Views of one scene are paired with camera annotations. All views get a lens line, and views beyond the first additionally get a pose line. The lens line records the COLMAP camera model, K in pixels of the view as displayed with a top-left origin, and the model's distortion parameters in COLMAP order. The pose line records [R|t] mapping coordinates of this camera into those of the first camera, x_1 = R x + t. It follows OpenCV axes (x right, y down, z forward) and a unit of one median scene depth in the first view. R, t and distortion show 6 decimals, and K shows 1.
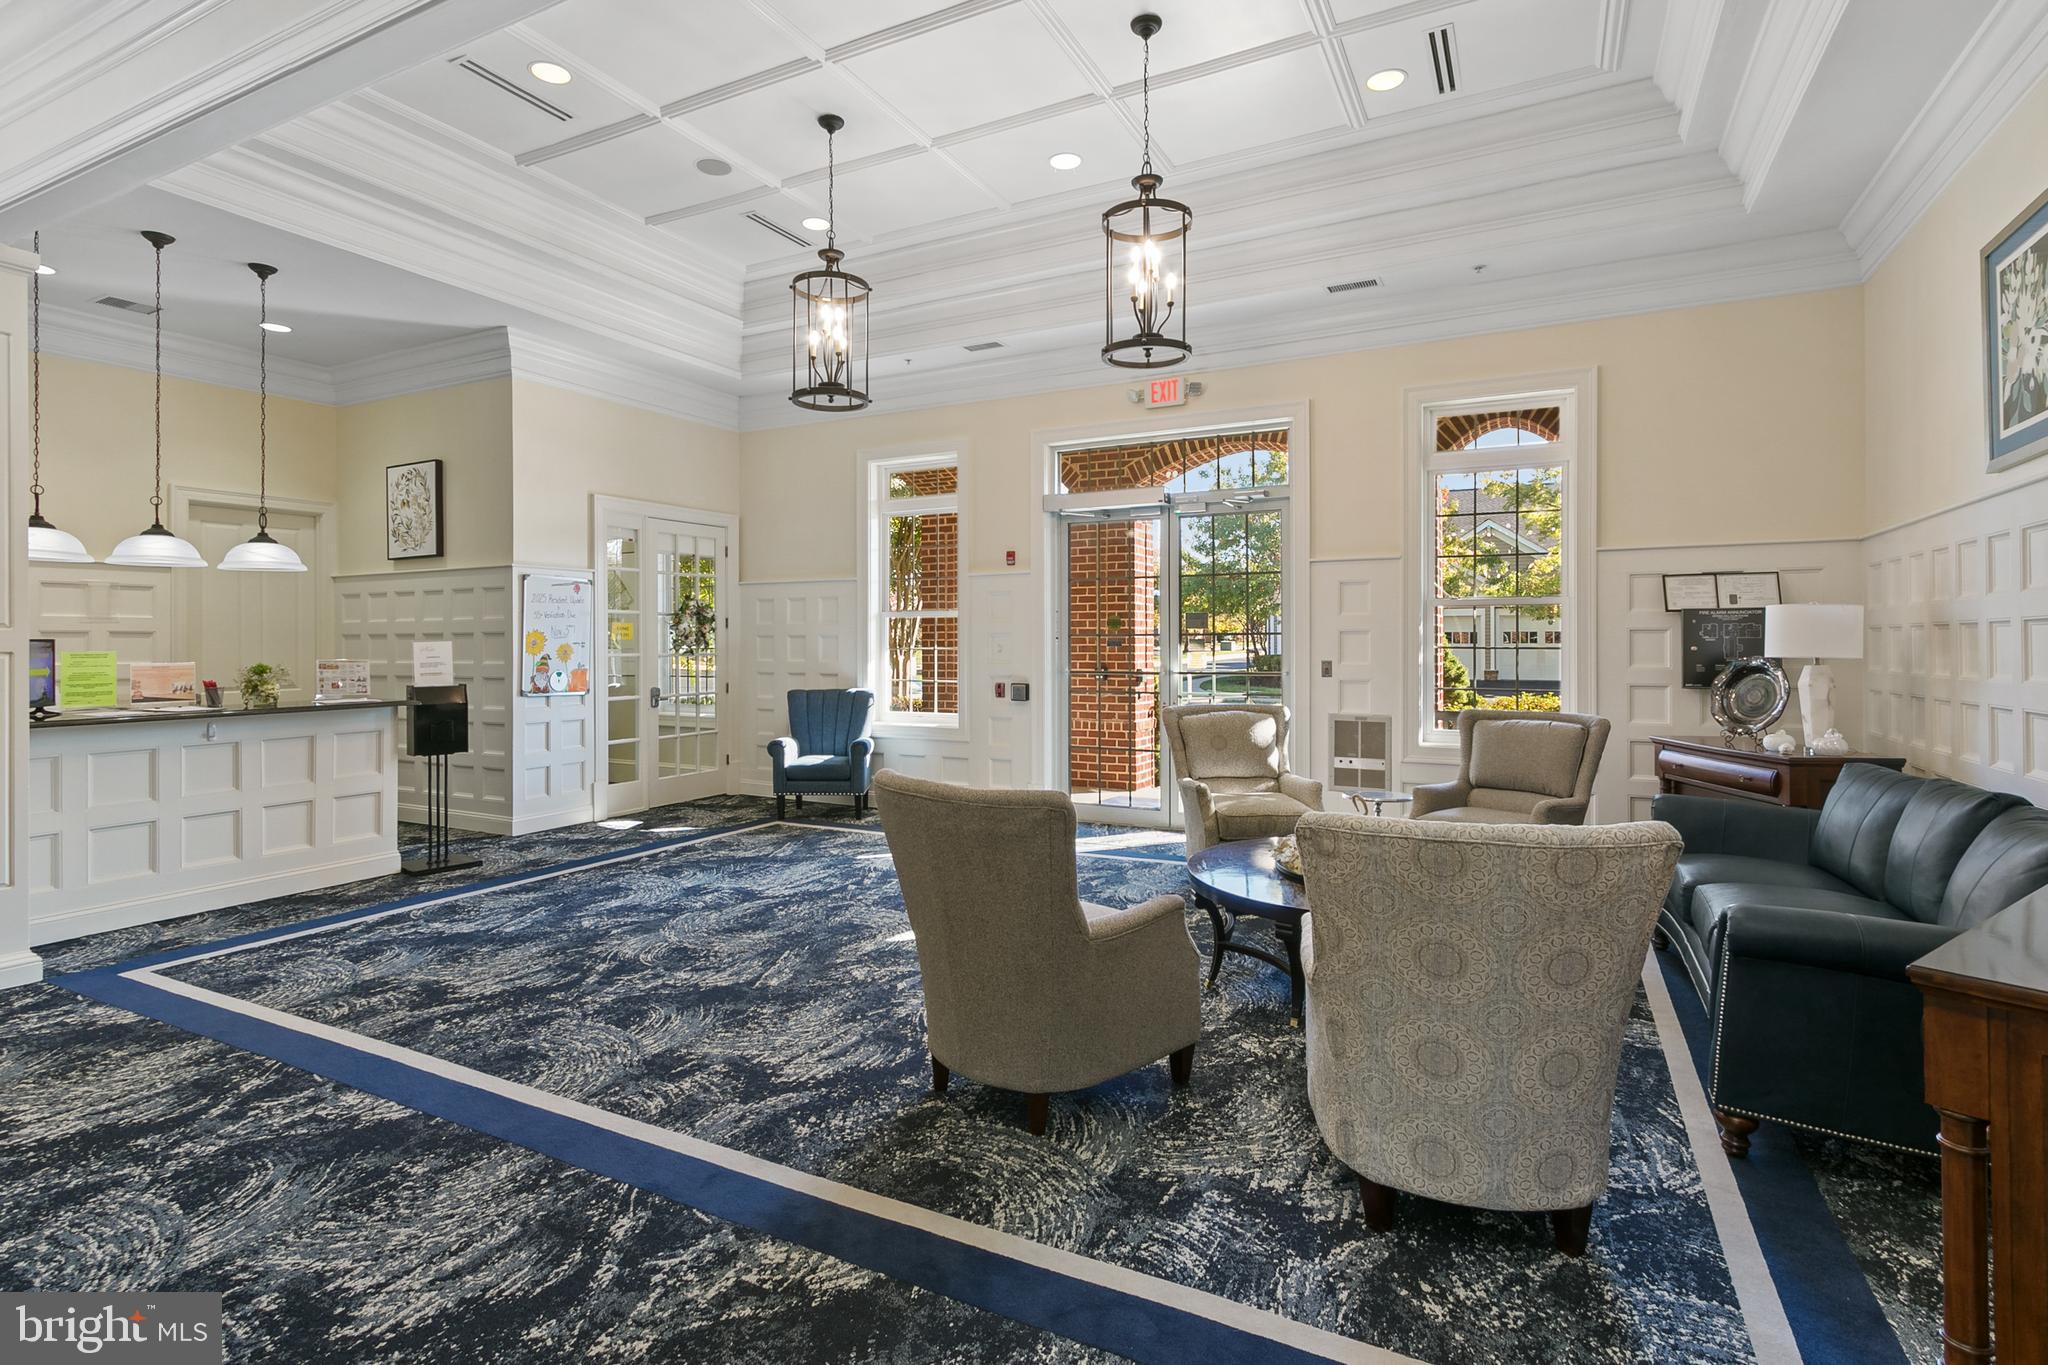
lens RADIAL K [[980.2, 0, 1037.6], [0, 980.2, 646.7], [0, 0, 1]] dist [0.005307, 0.002923]
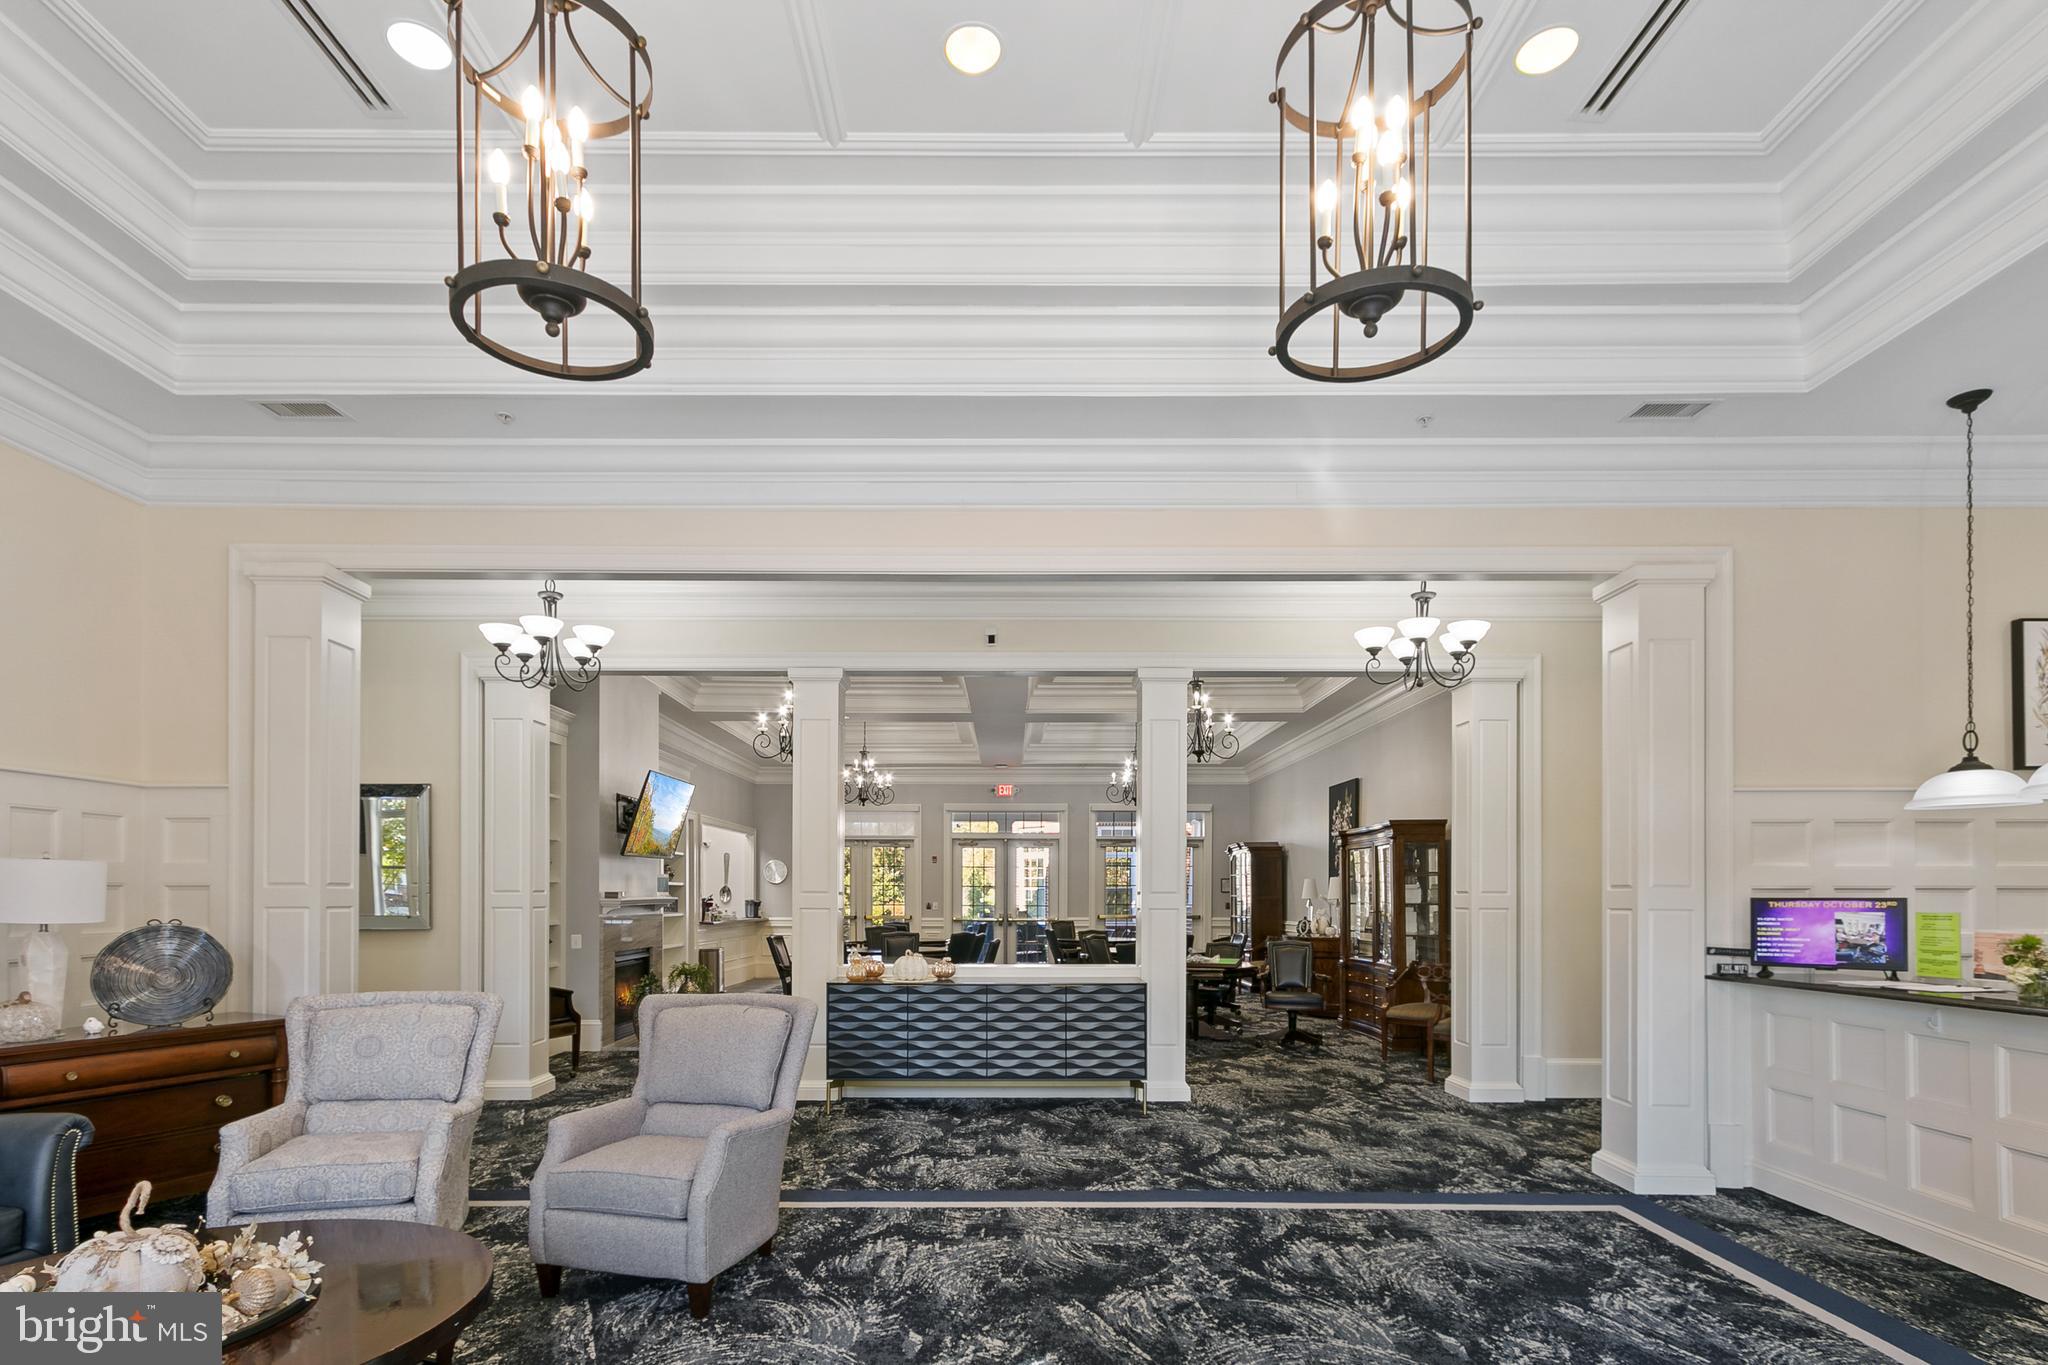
lens RADIAL K [[980.2, 0, 1009.7], [0, 980.2, 887.9], [0, 0, 1]] dist [0.005307, 0.002923]
pose [[-0.883322, -0.004784, -0.468743, 0.156532], [-0.003922, 0.999988, -0.002814, -0.010323], [0.468751, -0.000647, -0.883330, 1.636249]]
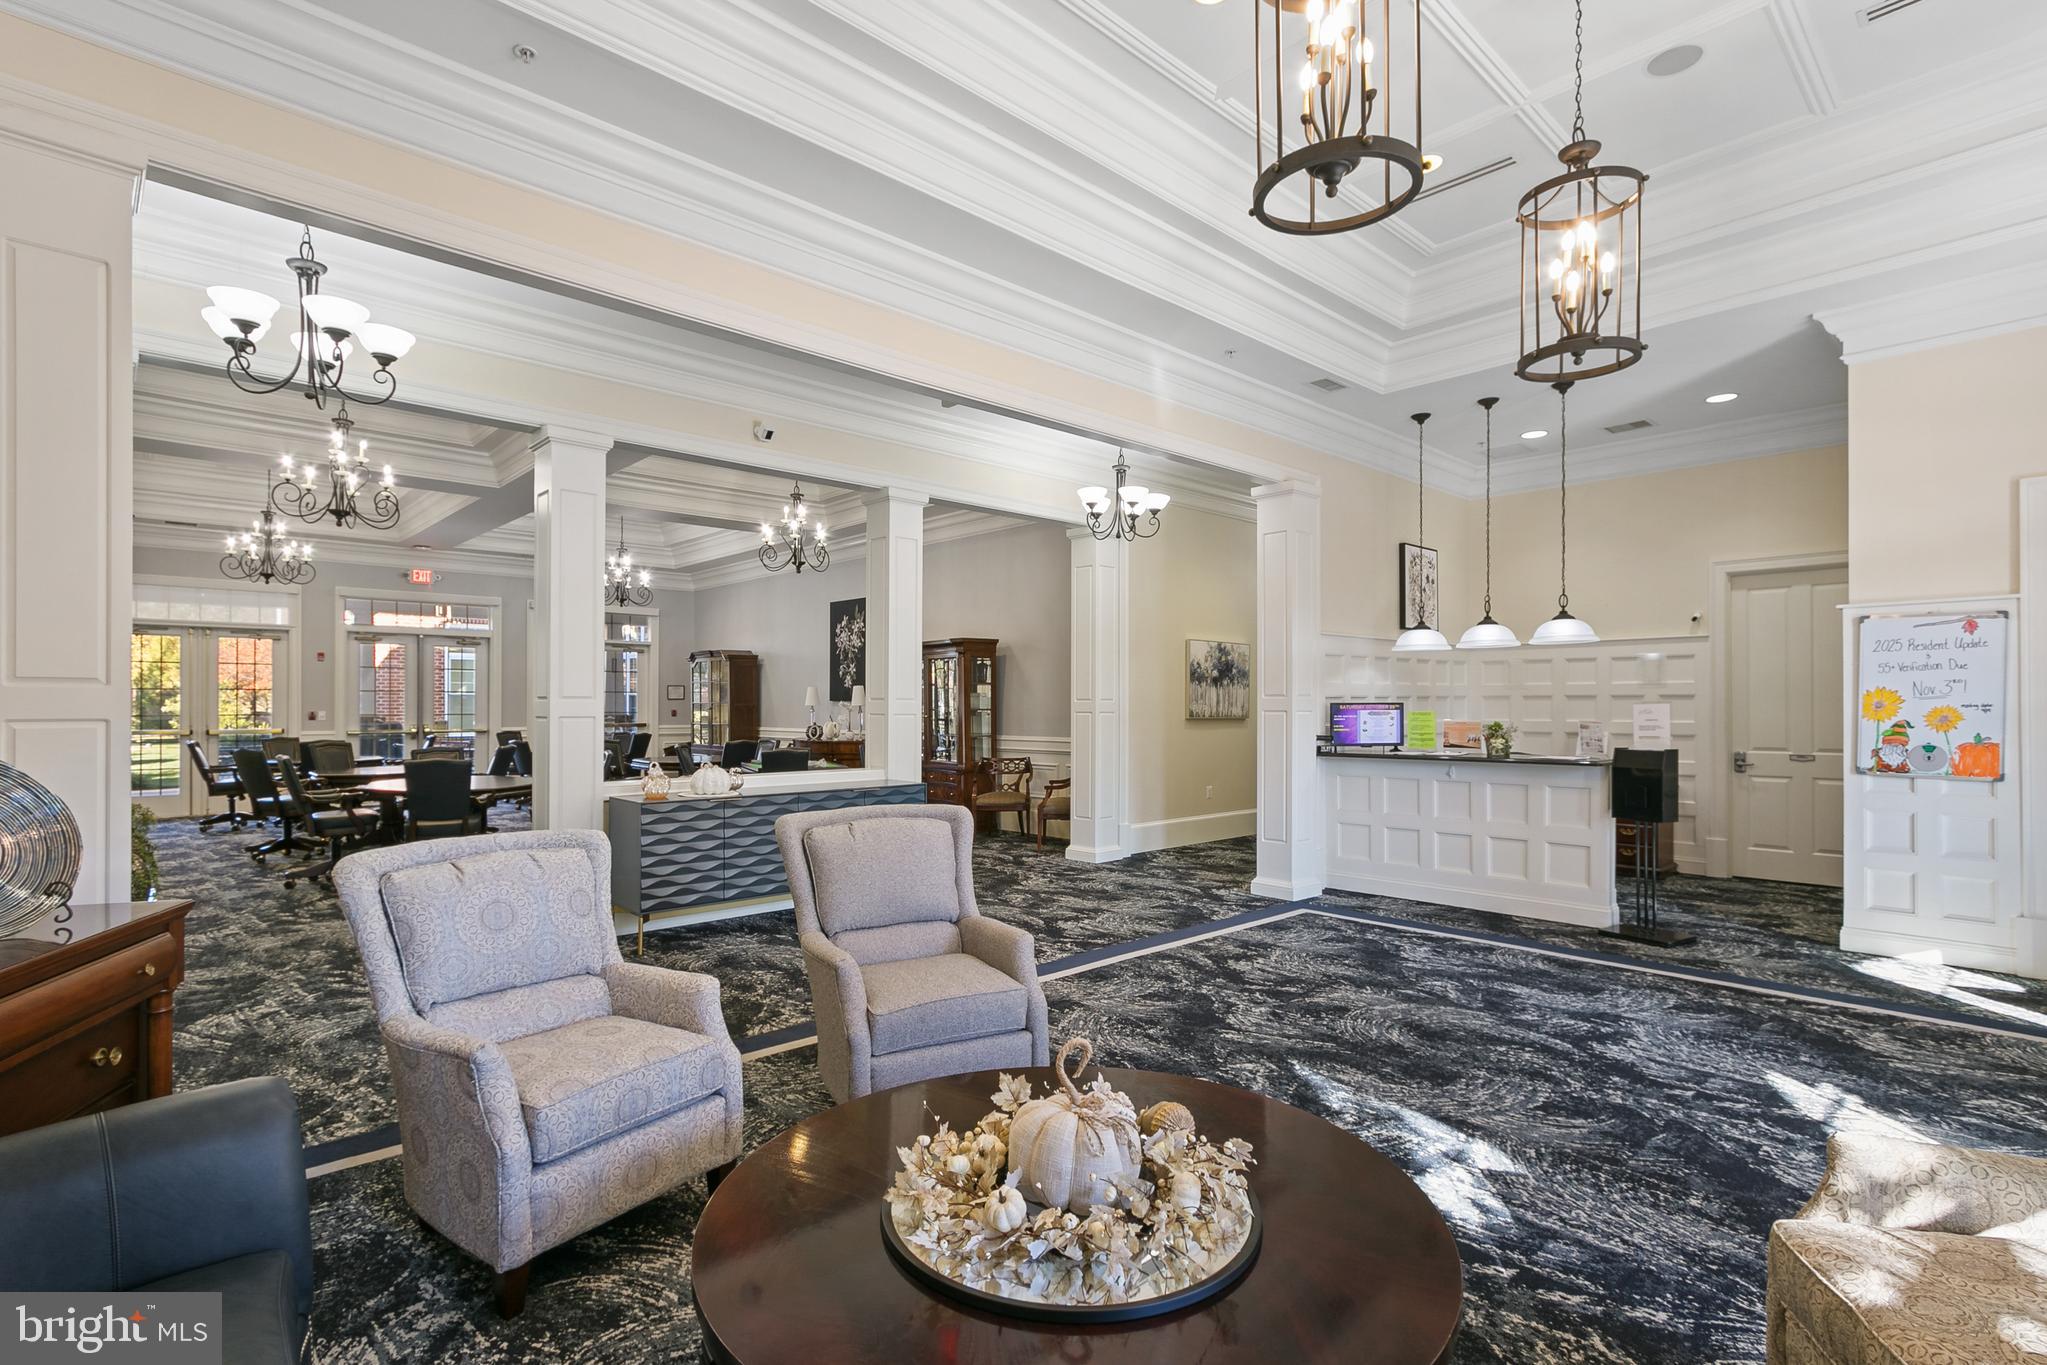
lens RADIAL K [[979.7, 0, 1002.8], [0, 979.7, 707.4], [0, 0, 1]] dist [0.005307, 0.002923]
pose [[-0.336904, 0.005229, -0.941524, 0.745461], [-0.004013, 0.999968, 0.006990, -0.008122], [0.941530, 0.006133, -0.336872, 1.074125]]
